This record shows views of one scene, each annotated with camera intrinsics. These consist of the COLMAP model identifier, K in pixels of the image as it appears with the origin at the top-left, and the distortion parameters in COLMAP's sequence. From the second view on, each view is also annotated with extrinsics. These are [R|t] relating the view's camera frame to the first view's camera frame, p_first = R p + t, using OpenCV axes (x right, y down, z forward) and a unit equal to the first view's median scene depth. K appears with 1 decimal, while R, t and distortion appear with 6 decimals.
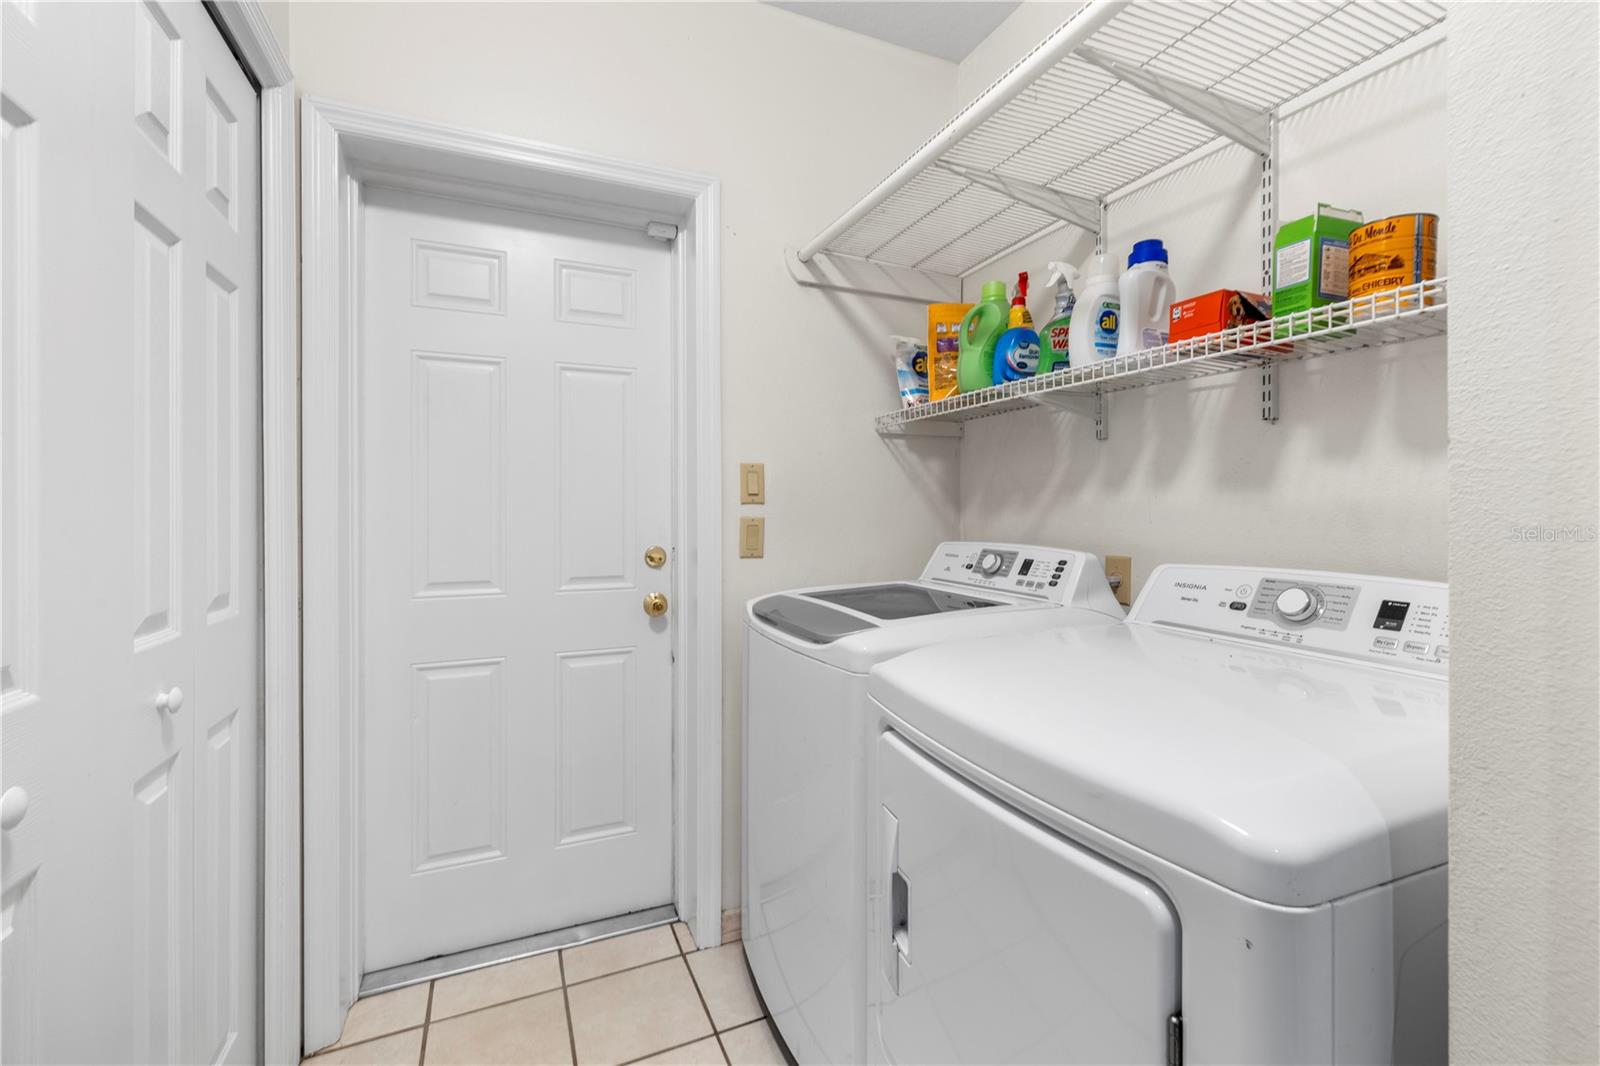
lens RADIAL K [[673.0, 0, 794.7], [0, 673.0, 512.8], [0, 0, 1]] dist [0.001783, -0.001357]
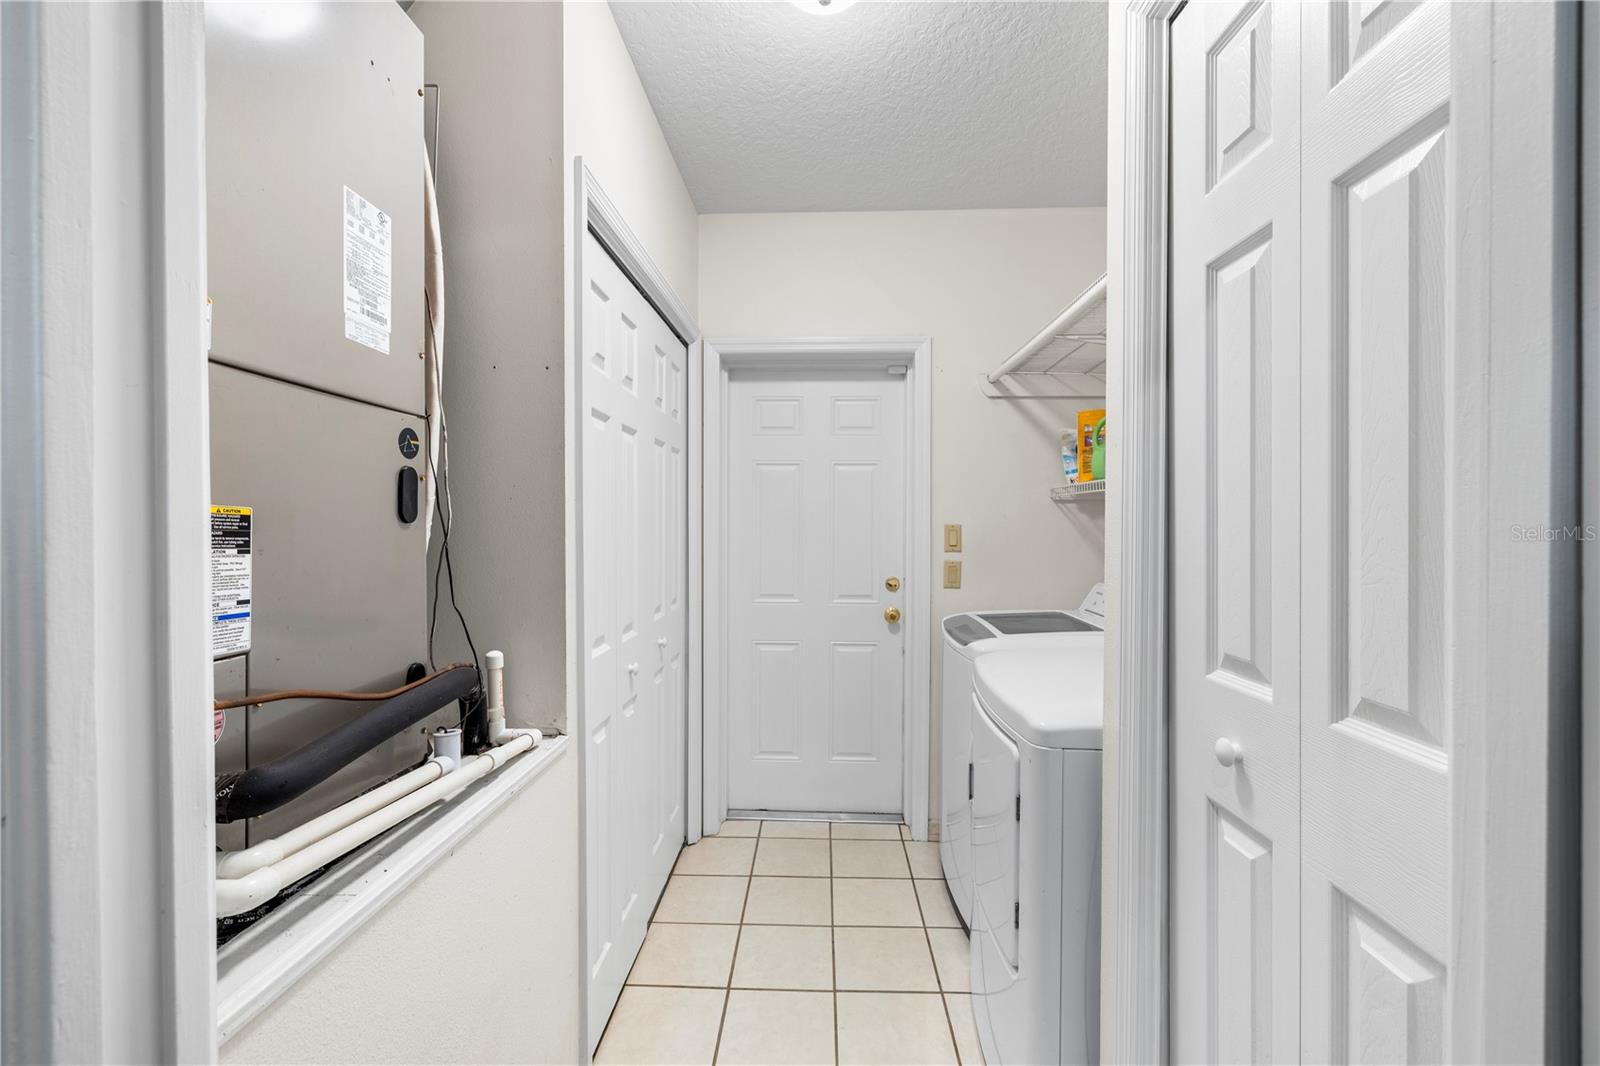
lens RADIAL K [[673.0, 0, 799.0], [0, 673.0, 530.6], [0, 0, 1]] dist [0.001783, -0.001357]
pose [[0.901040, 0.010350, -0.433612, 0.276027], [-0.005221, 0.999902, 0.013018, -0.078002], [0.433704, -0.009465, 0.901006, -0.485103]]
